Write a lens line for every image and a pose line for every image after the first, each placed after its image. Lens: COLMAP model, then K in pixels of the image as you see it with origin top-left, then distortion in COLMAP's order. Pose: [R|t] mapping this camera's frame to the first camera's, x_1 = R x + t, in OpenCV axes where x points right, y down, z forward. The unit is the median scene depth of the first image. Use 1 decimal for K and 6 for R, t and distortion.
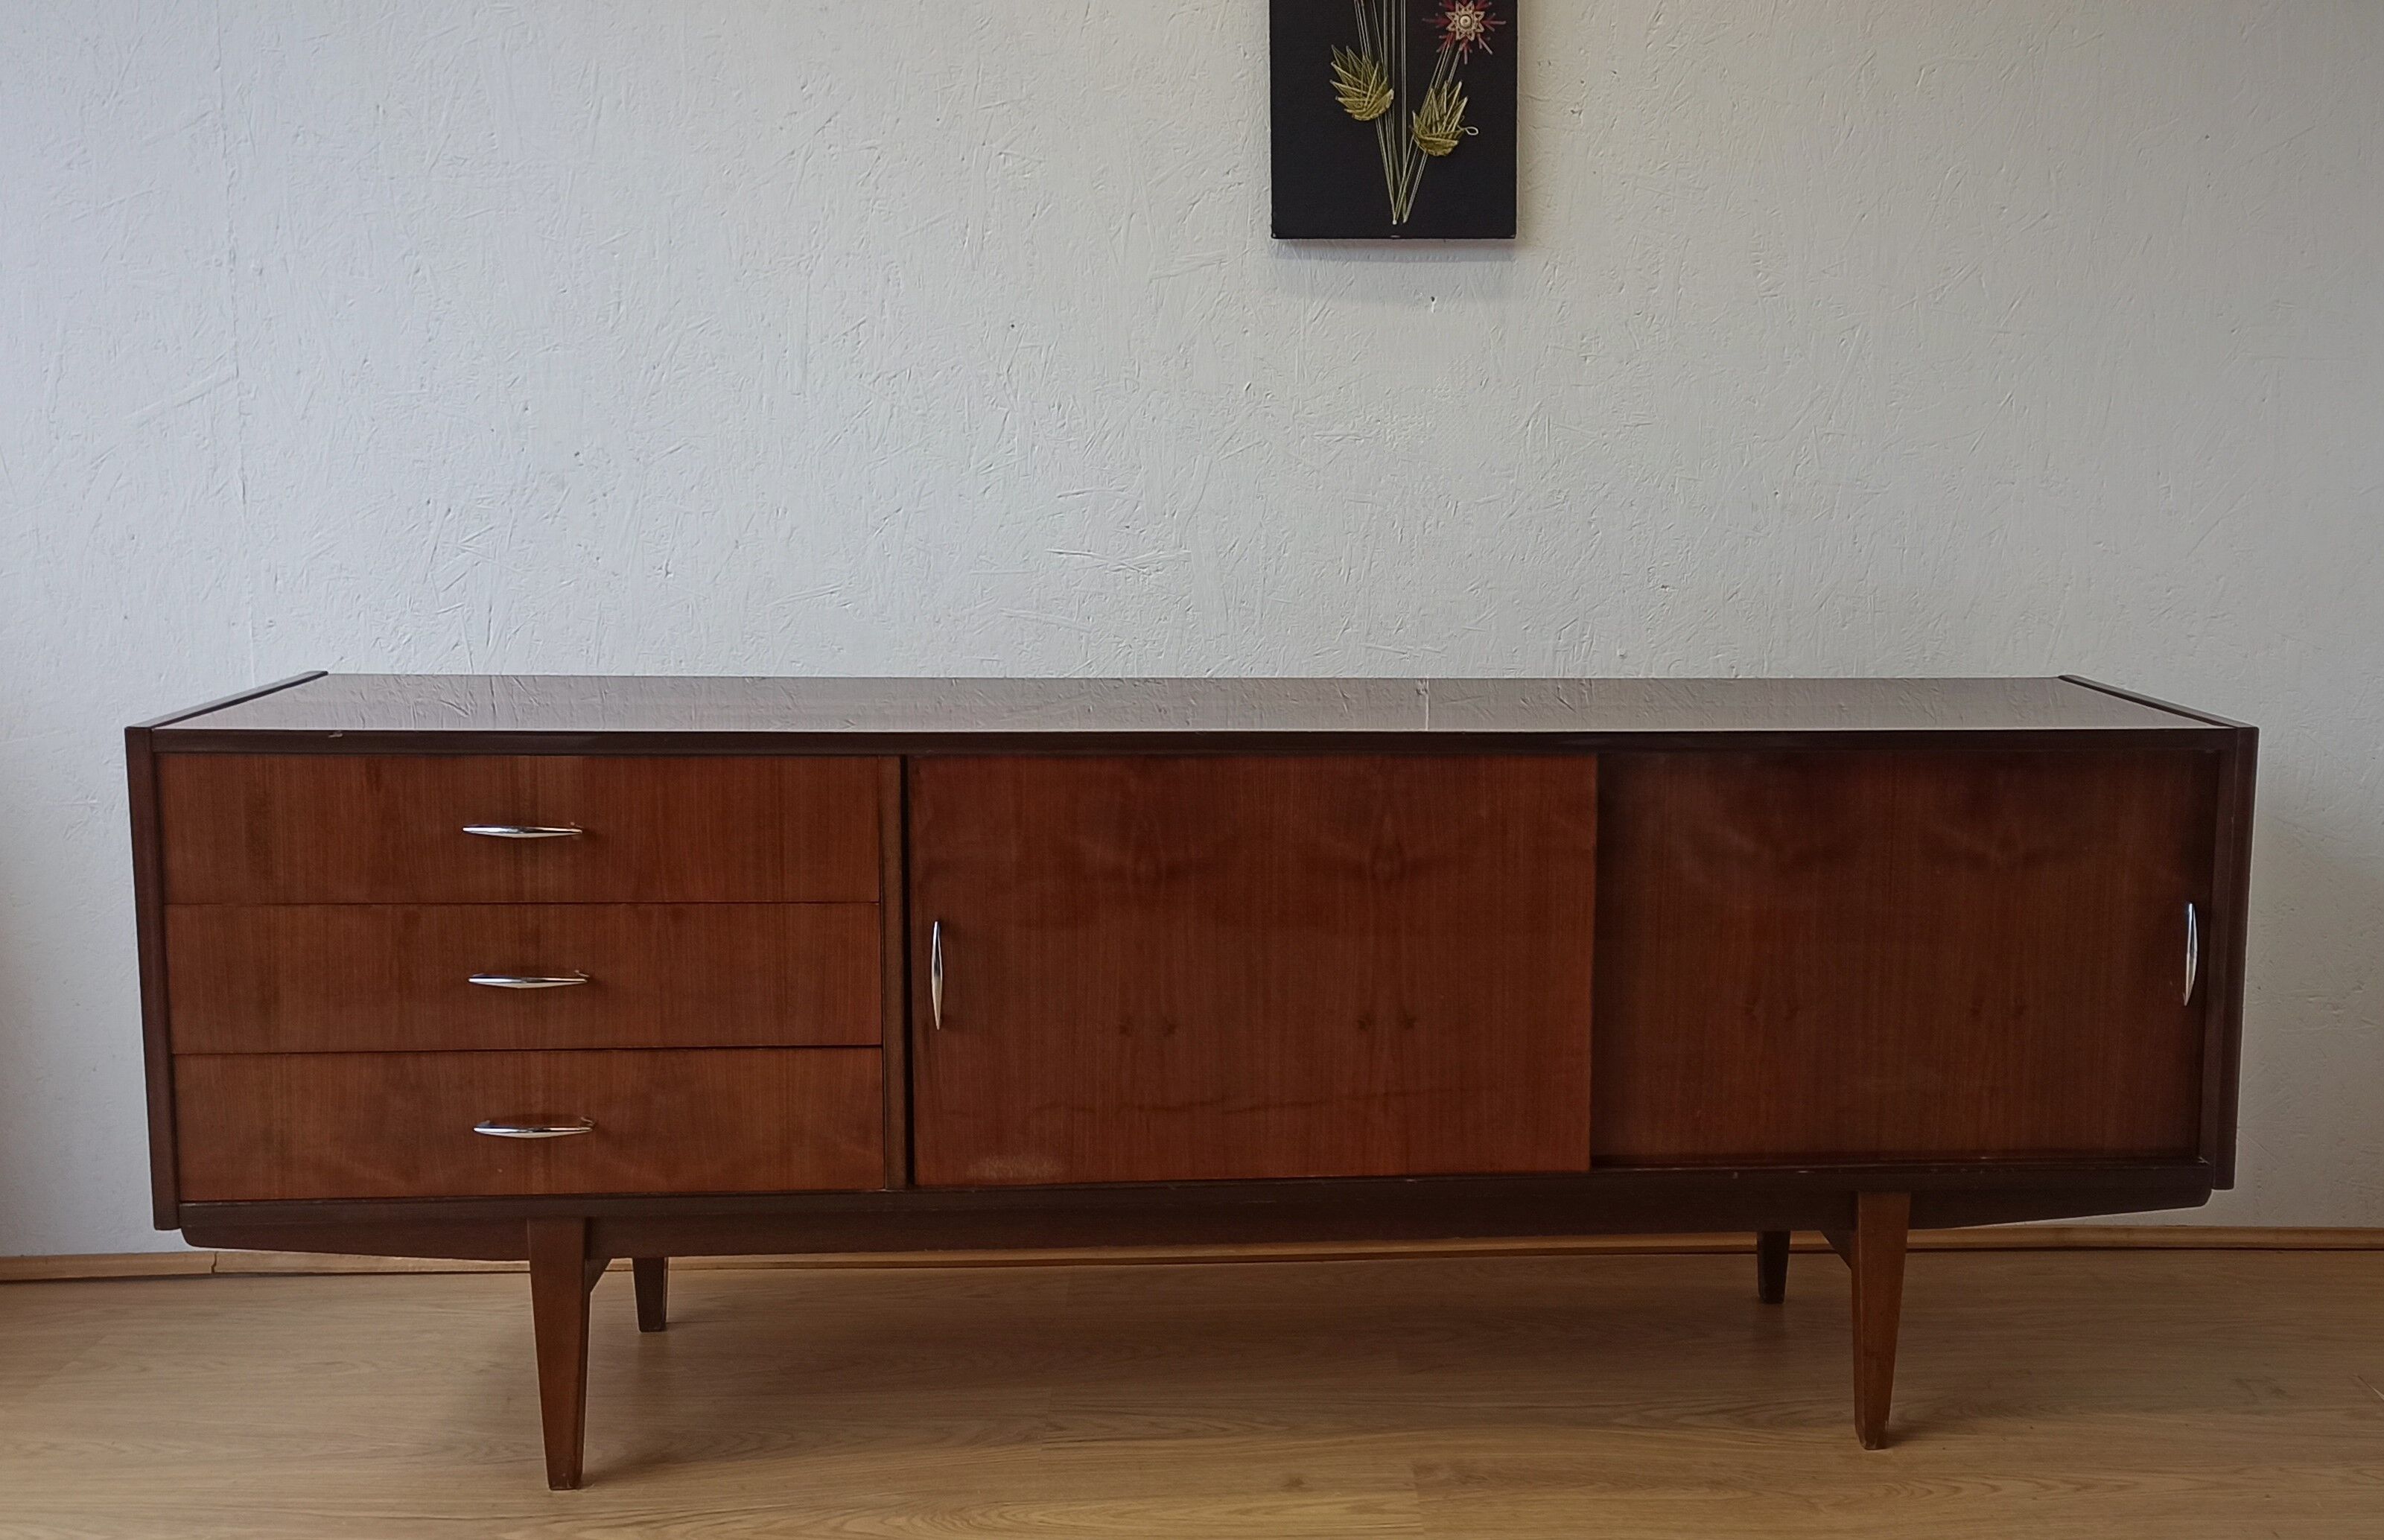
lens RADIAL K [[2505.0, 0, 1402.9], [0, 2505.0, 776.8], [0, 0, 1]] dist [0.077756, -0.092338]
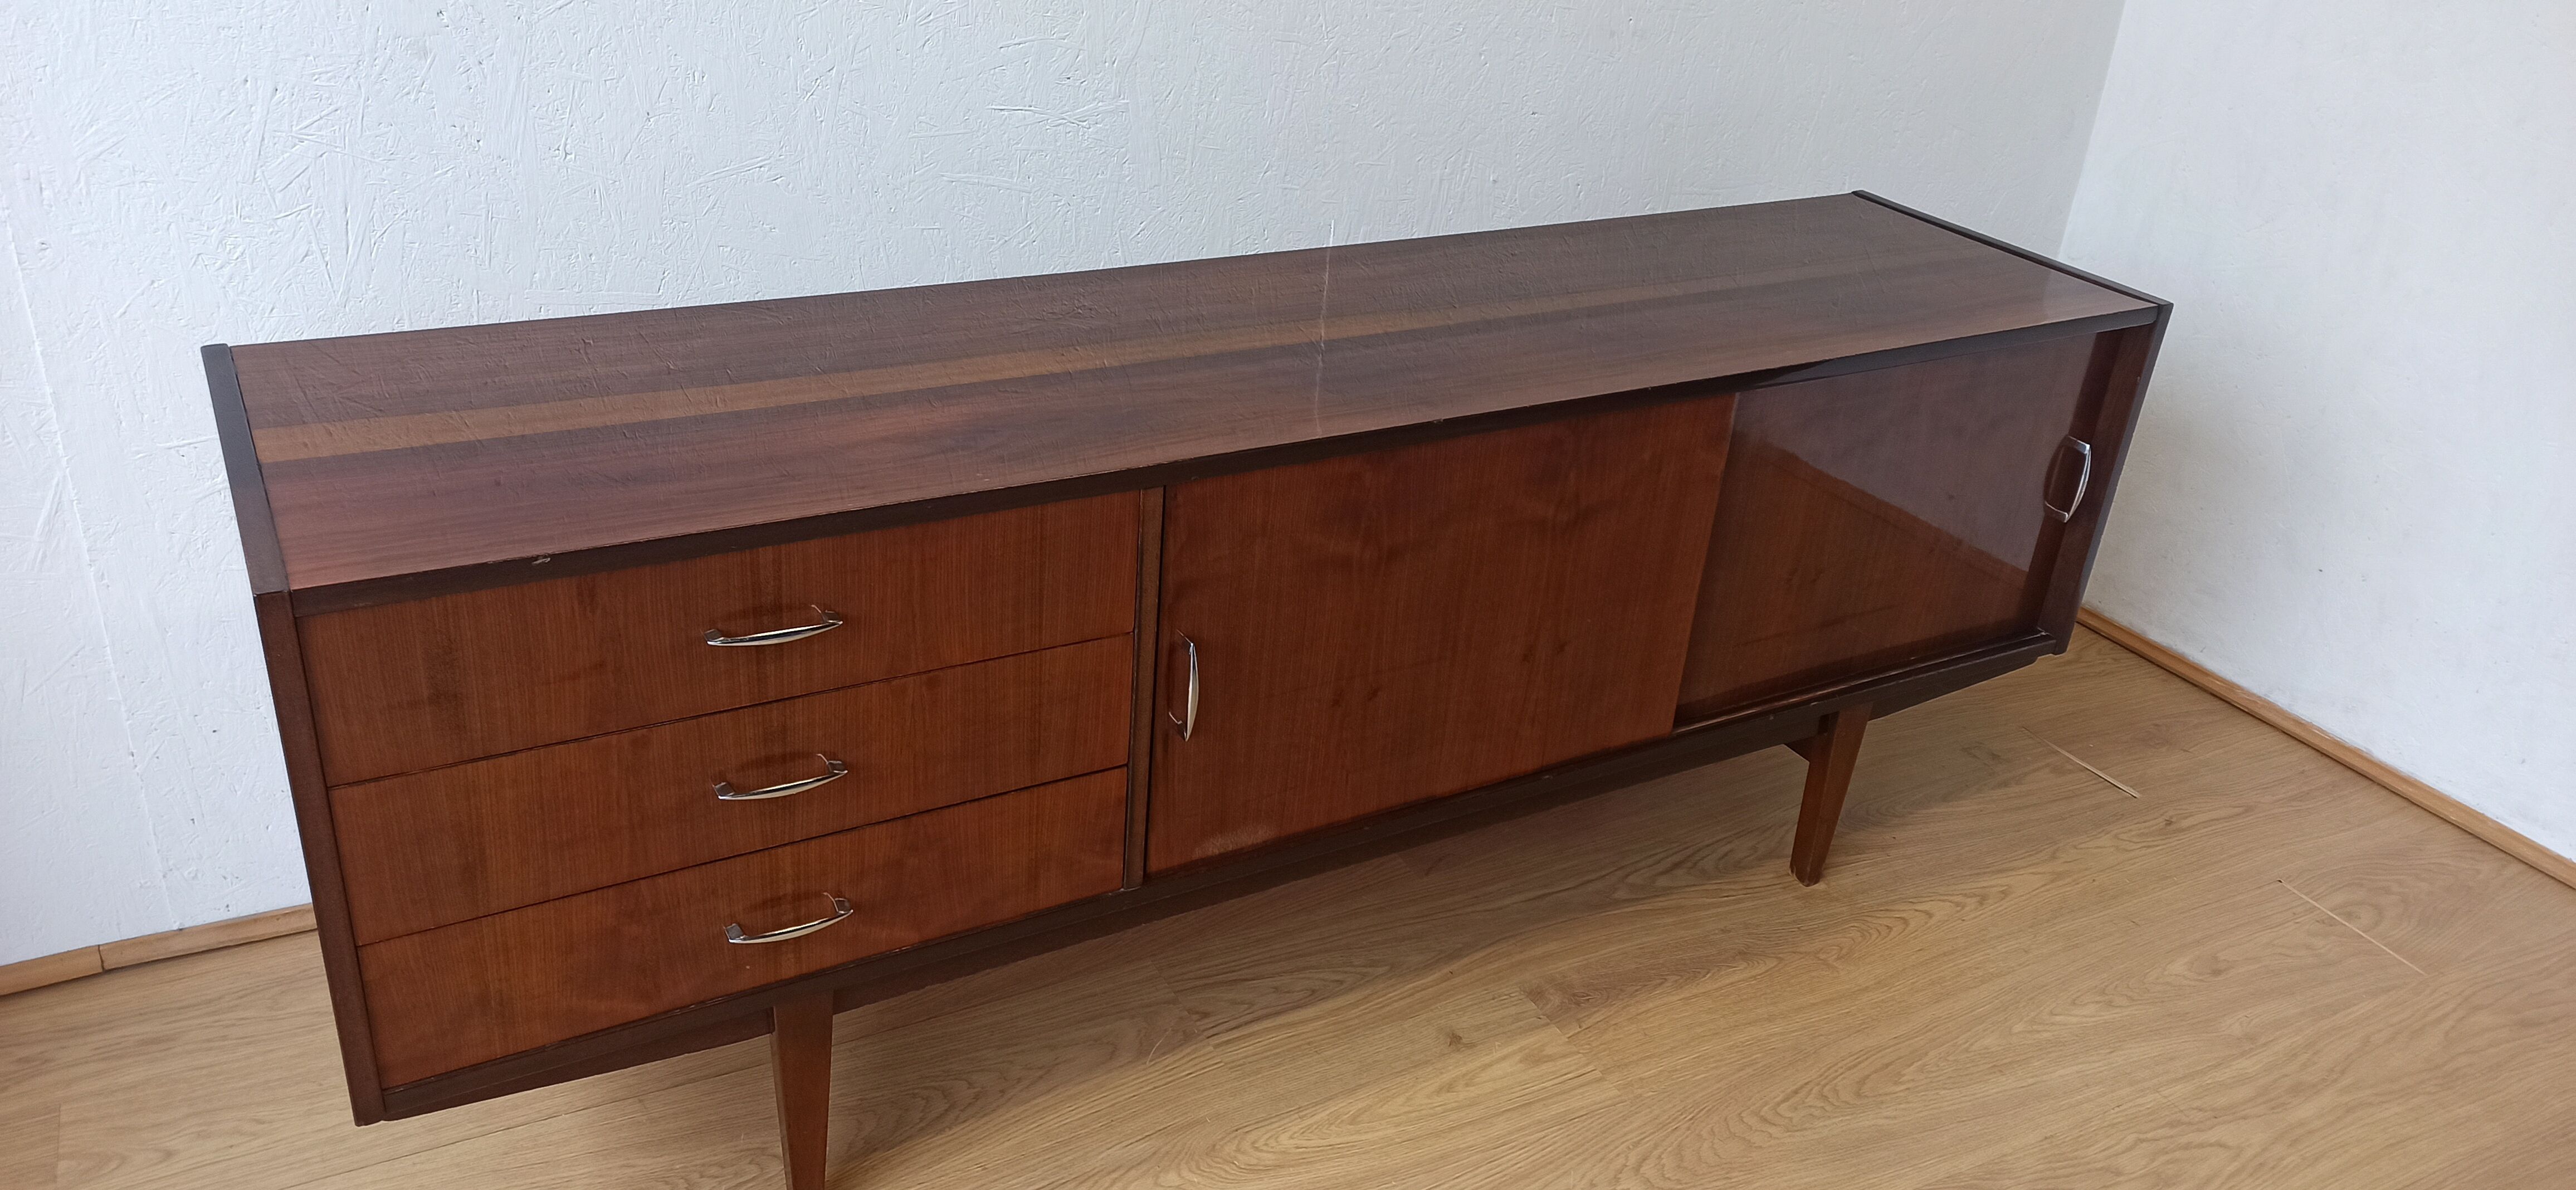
lens RADIAL K [[1879.2, 0, 1288.0], [0, 1879.2, 595.0], [0, 0, 1]] dist [0.084058, -0.098401]
pose [[0.908029, -0.138417, 0.395379, -0.416139], [-0.007549, 0.938273, 0.345814, -0.198999], [-0.418840, -0.316994, 0.850934, 0.368656]]
